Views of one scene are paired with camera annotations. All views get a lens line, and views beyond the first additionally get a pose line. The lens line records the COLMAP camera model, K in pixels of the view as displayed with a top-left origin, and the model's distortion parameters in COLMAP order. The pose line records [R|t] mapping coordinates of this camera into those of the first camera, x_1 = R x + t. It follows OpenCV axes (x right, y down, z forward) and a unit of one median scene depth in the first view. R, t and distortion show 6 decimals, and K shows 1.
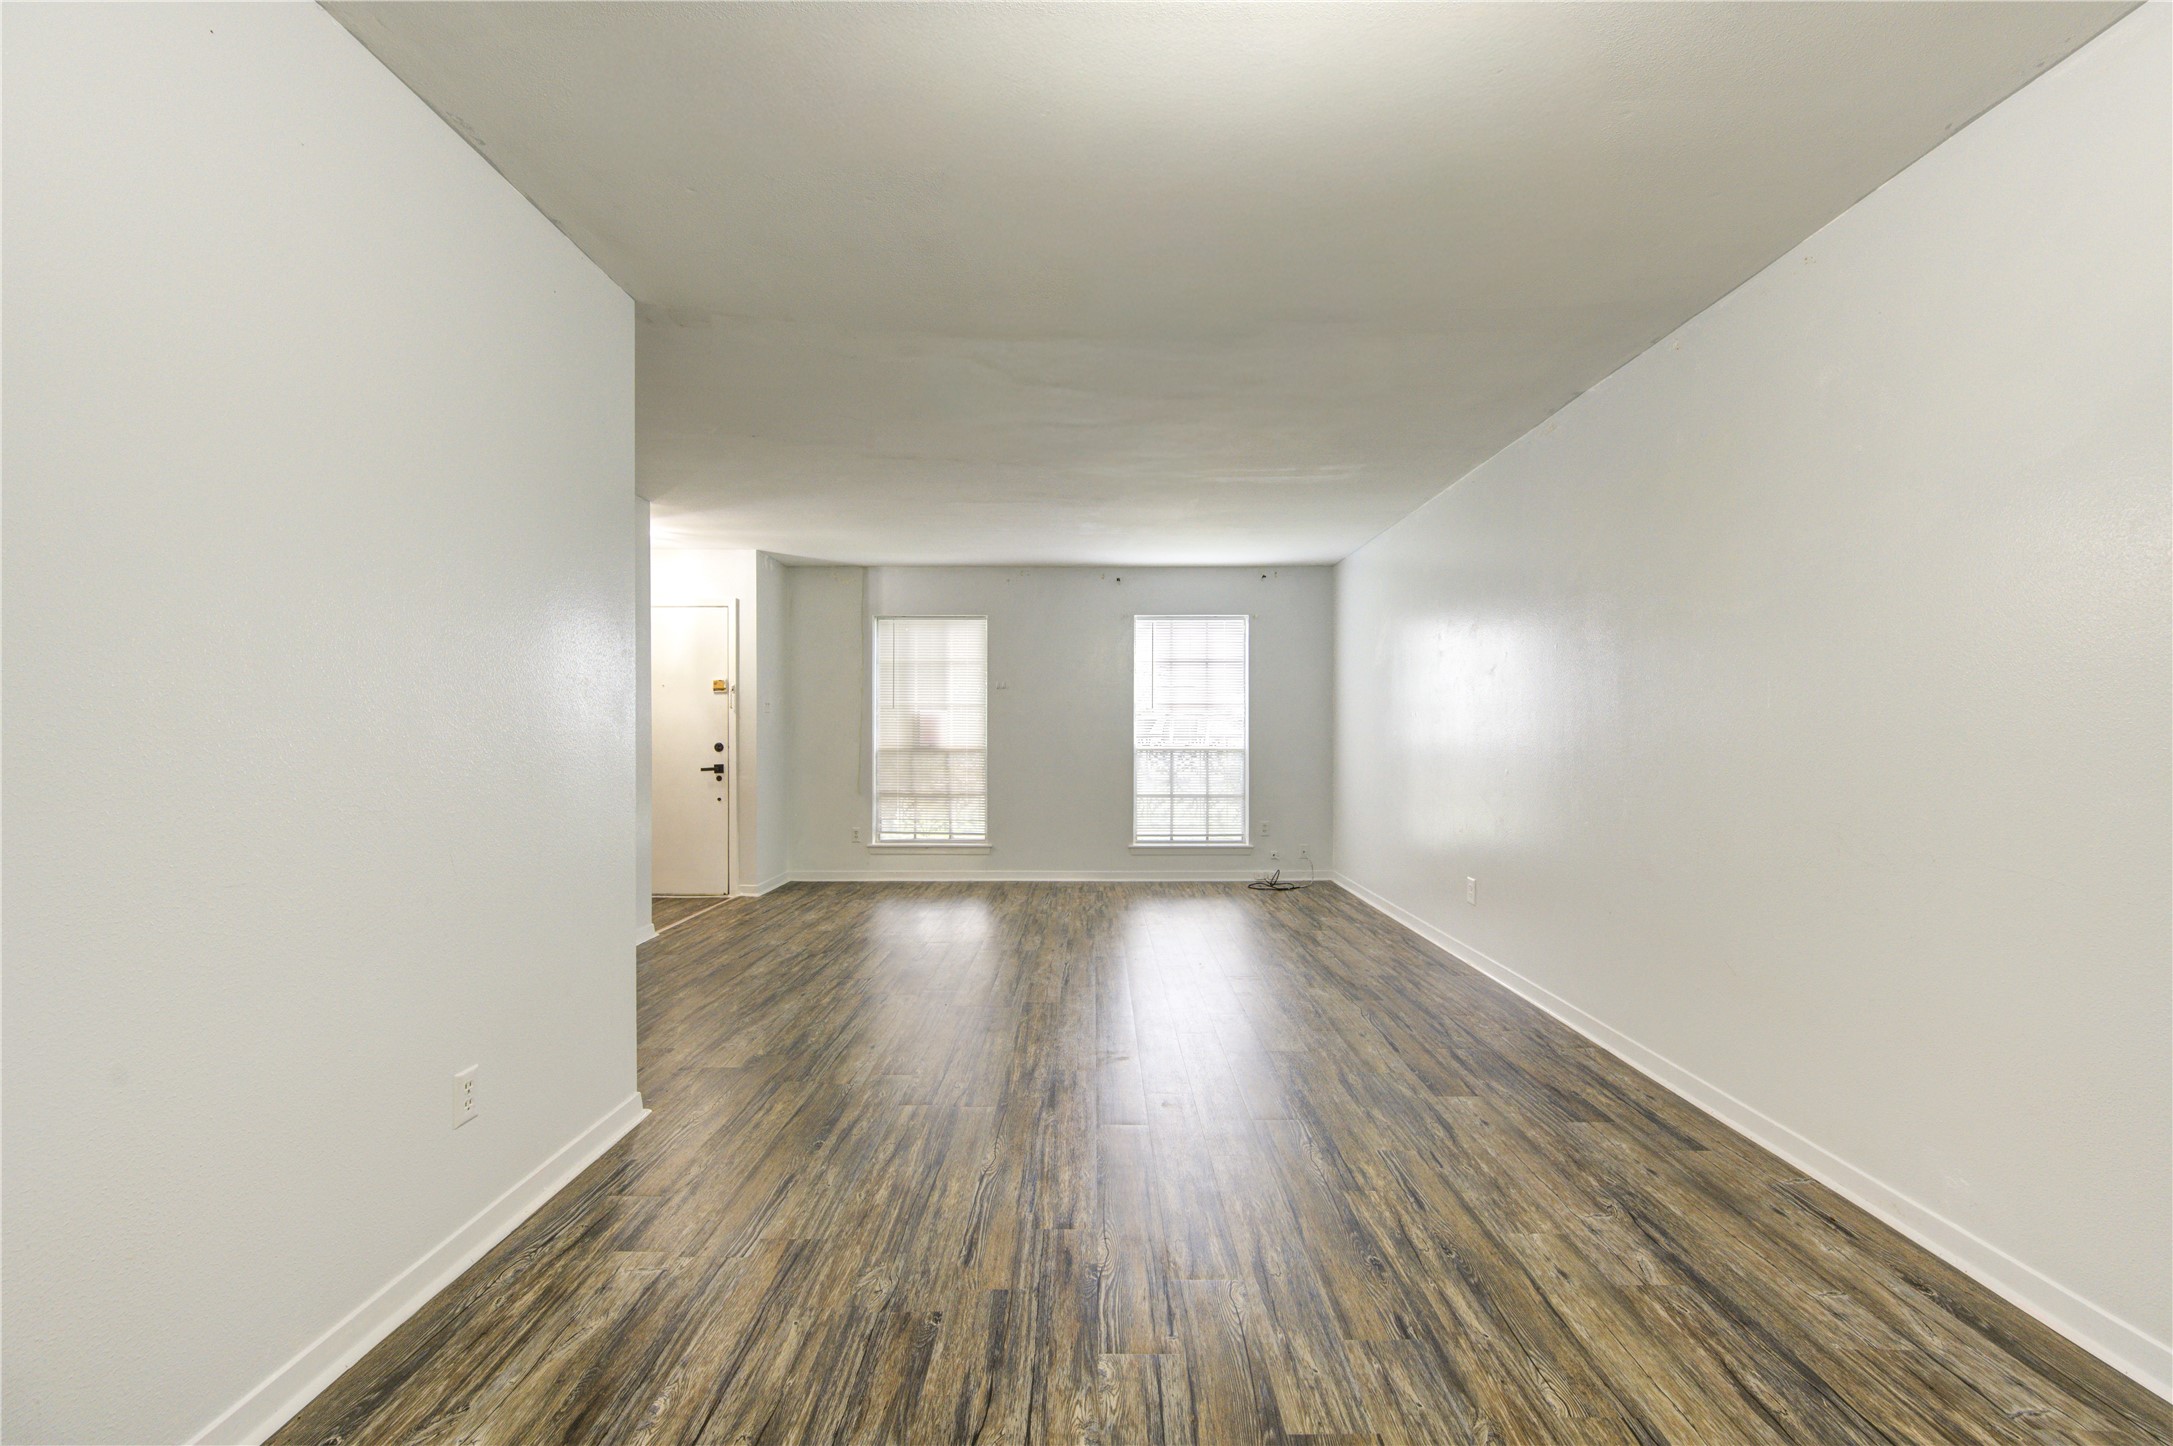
lens RADIAL K [[852.7, 0, 1094.0], [0, 852.7, 736.3], [0, 0, 1]] dist [0.005972, -0.000259]
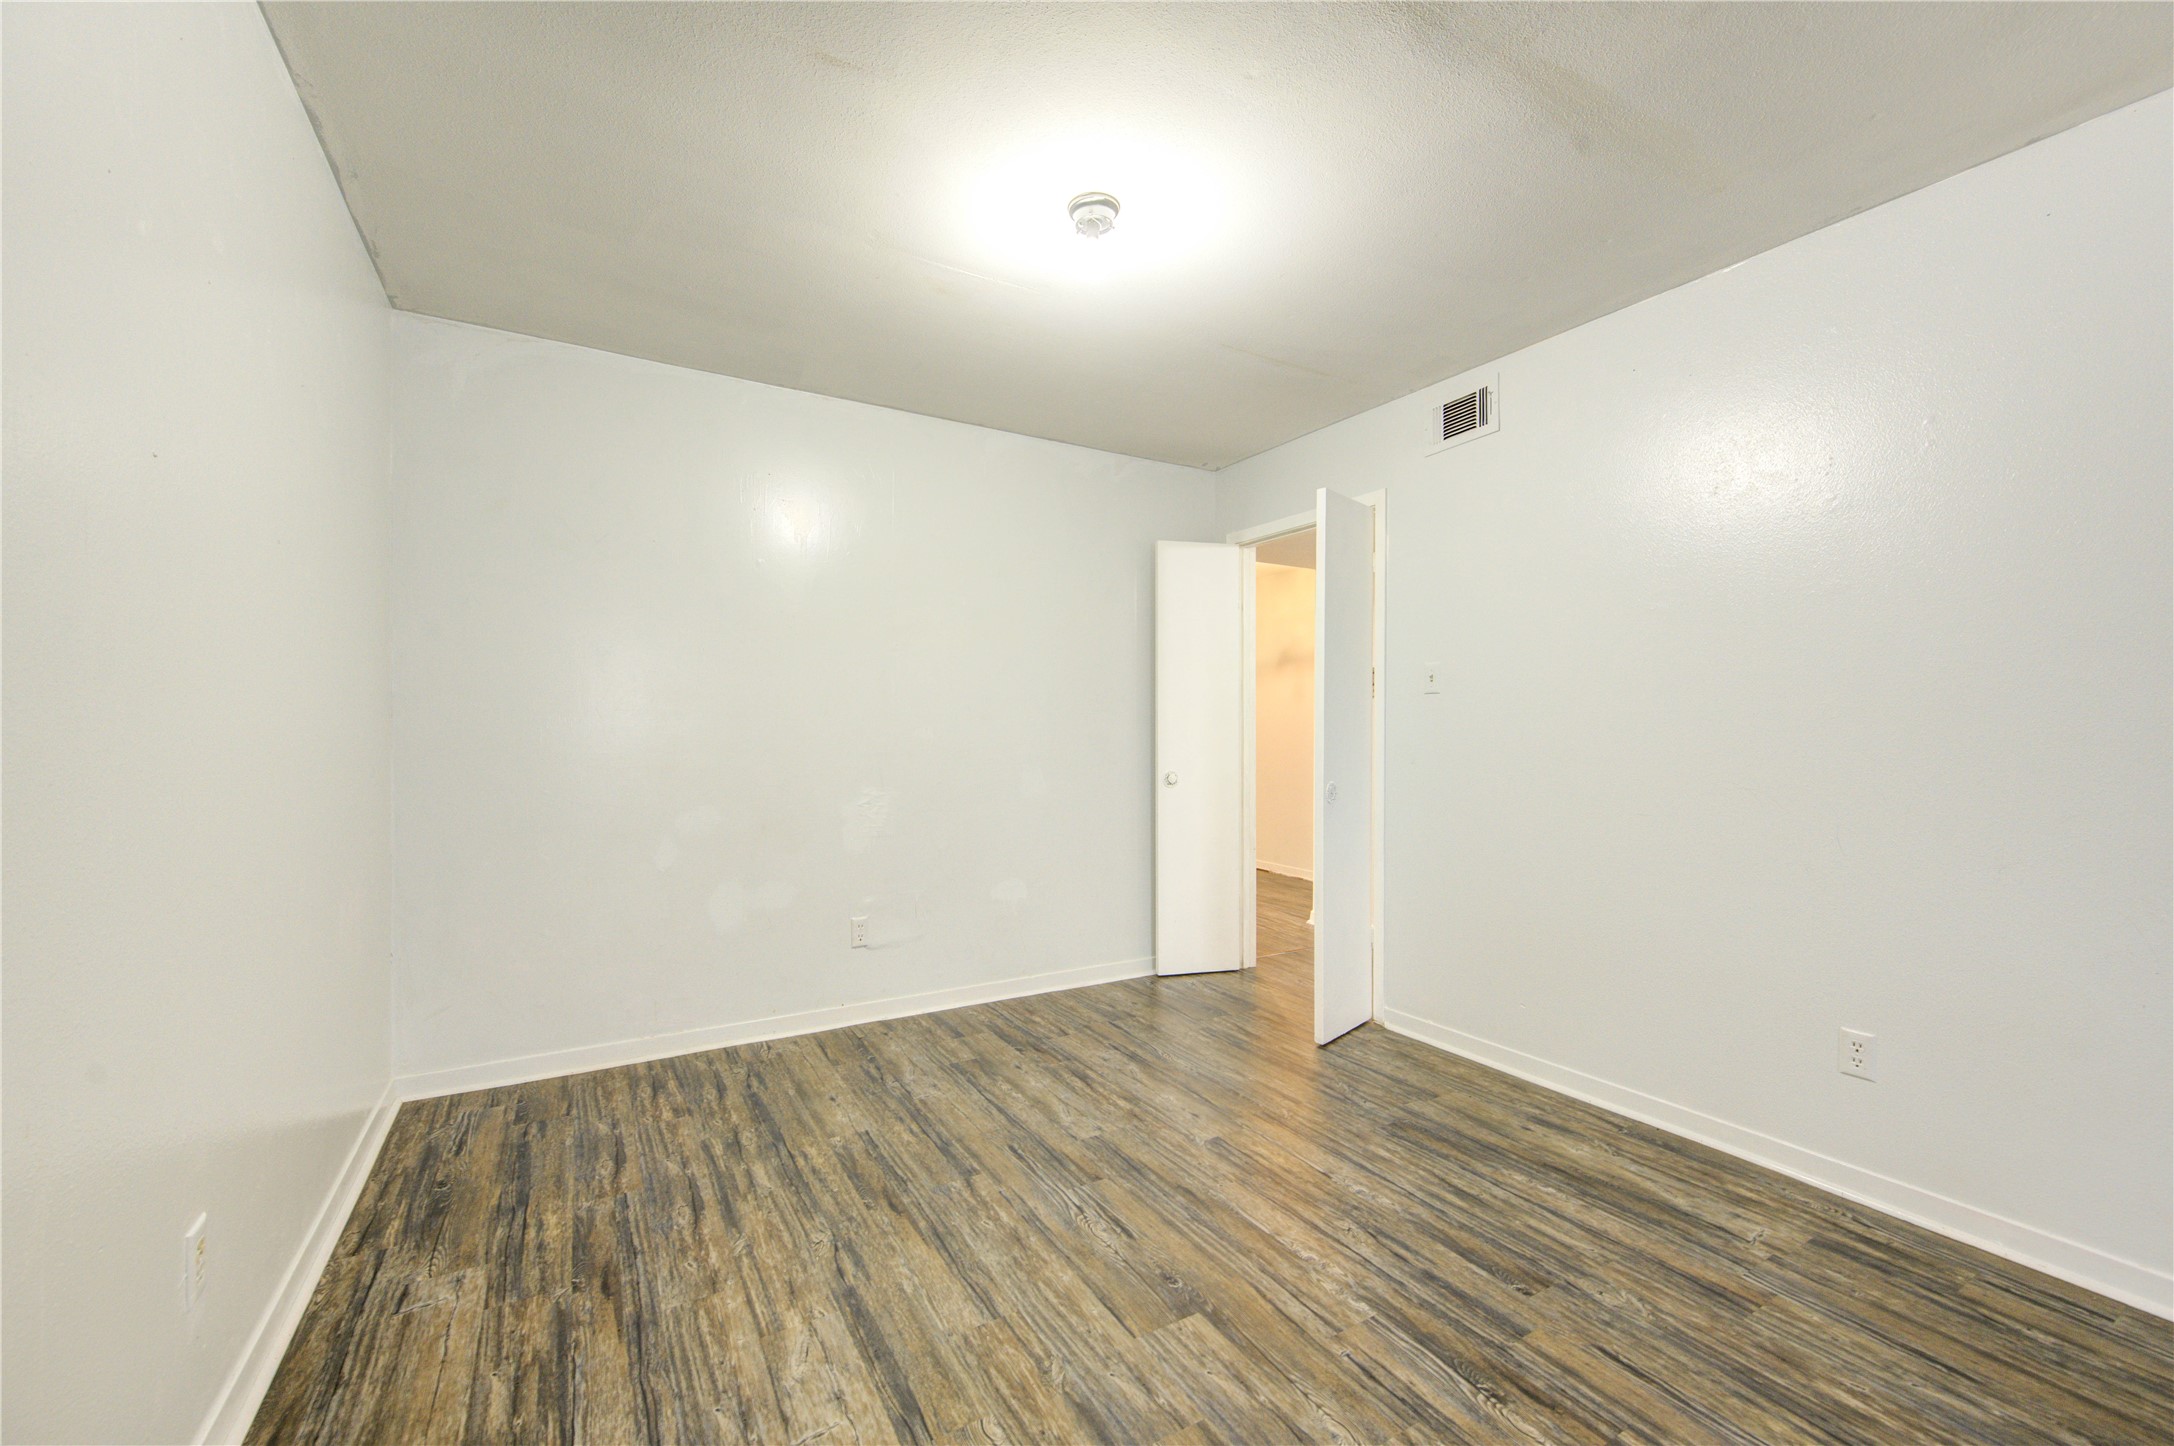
lens RADIAL K [[849.9, 0, 1084.8], [0, 849.9, 735.4], [0, 0, 1]] dist [0.003332, 0.000009]
pose [[-0.858939, 0.001284, -0.512076, 0.226133], [-0.005360, 0.999920, 0.011498, -0.003166], [0.512049, 0.012621, -0.858863, 0.448864]]
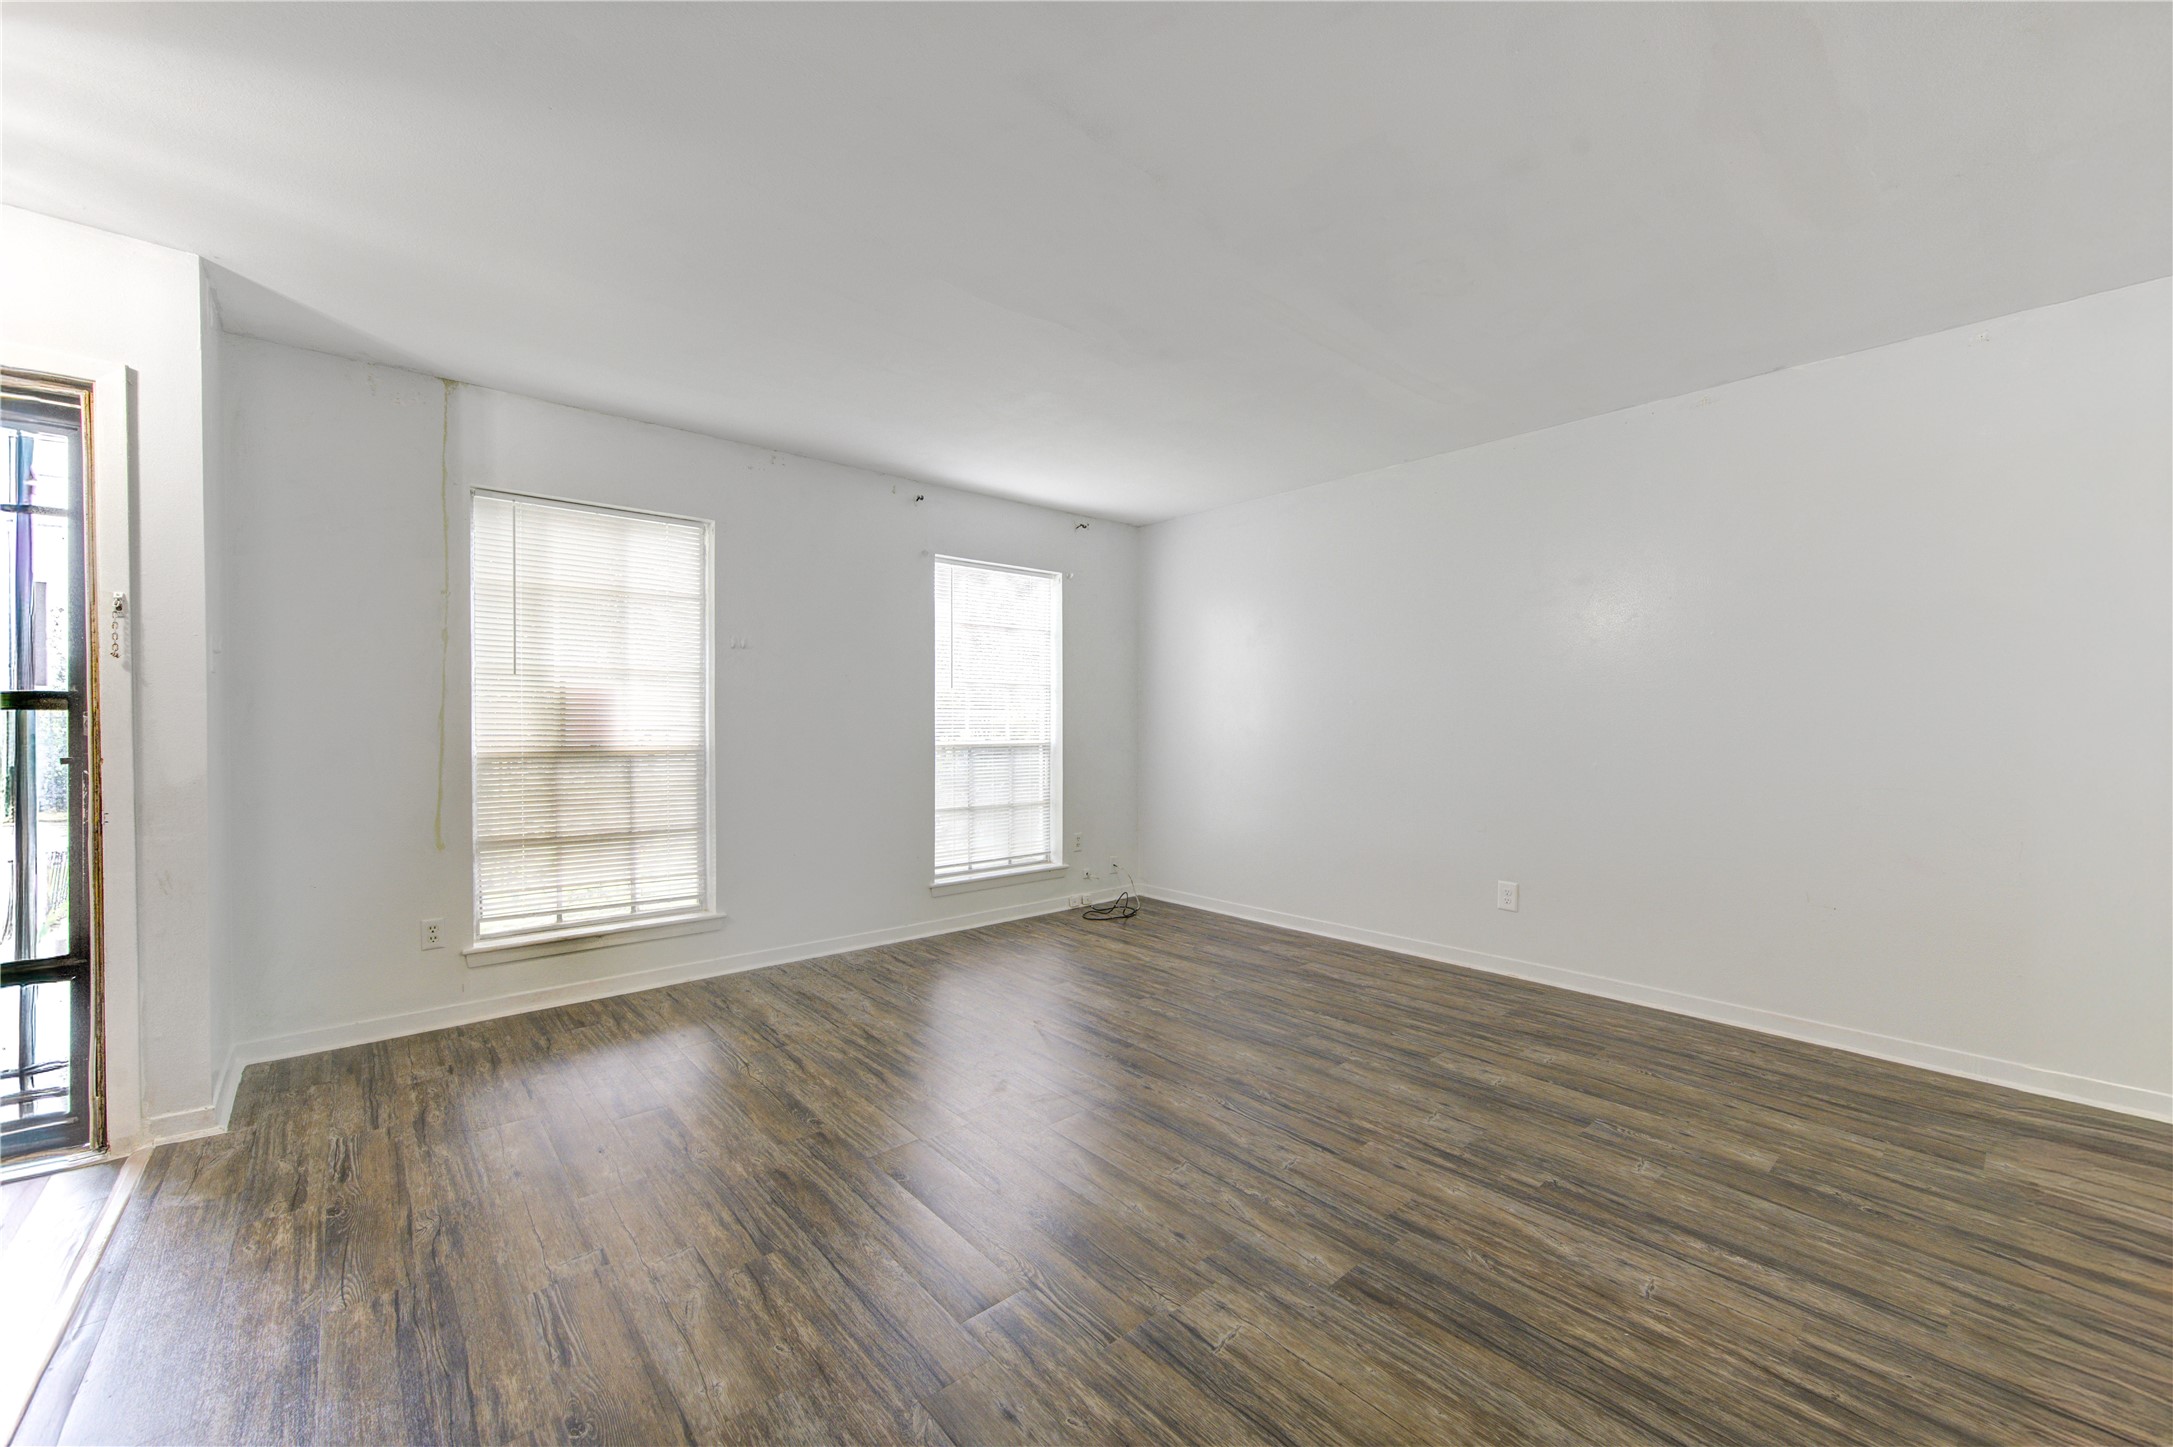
lens RADIAL K [[852.7, 0, 1094.0], [0, 852.7, 736.8], [0, 0, 1]] dist [0.005972, -0.000259]
pose [[0.747291, -0.010860, 0.664408, -0.351308], [0.001114, 0.999886, 0.015091, -0.003312], [-0.664496, -0.010537, 0.747218, 0.430510]]
